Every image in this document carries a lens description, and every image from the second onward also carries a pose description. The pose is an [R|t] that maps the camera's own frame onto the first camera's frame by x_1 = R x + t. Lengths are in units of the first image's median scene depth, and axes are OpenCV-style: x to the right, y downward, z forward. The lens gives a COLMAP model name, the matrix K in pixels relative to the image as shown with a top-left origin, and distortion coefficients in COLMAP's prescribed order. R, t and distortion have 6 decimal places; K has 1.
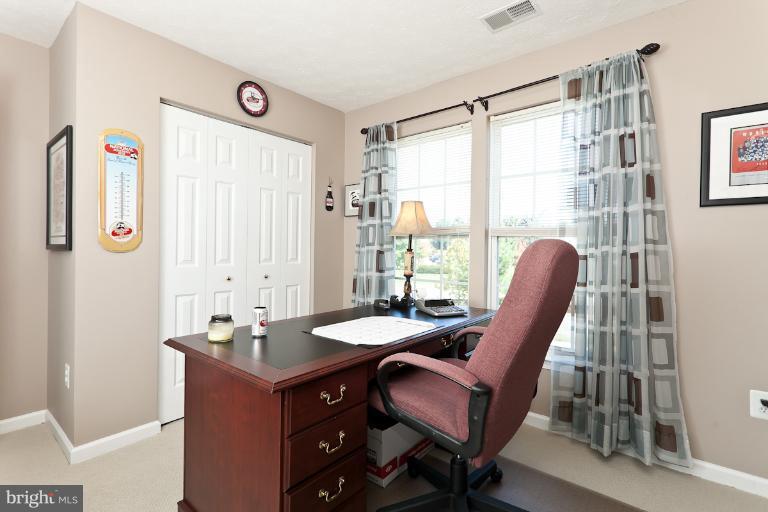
lens RADIAL K [[361.8, 0, 381.1], [0, 361.8, 249.8], [0, 0, 1]] dist [0.002295, 0.000705]
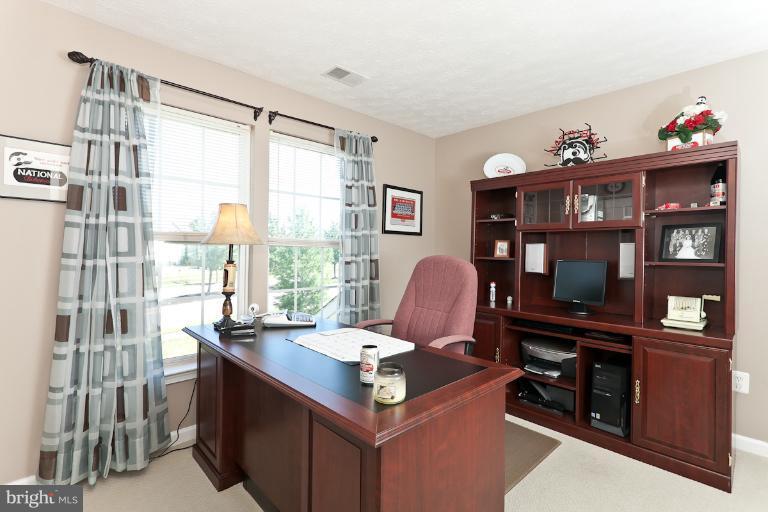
lens RADIAL K [[361.8, 0, 381.1], [0, 361.8, 249.8], [0, 0, 1]] dist [0.002295, 0.000705]
pose [[0.121108, -0.003657, 0.992633, -0.842381], [-0.000481, 0.999993, 0.003743, -0.036303], [-0.992639, -0.000931, 0.121106, 0.678573]]
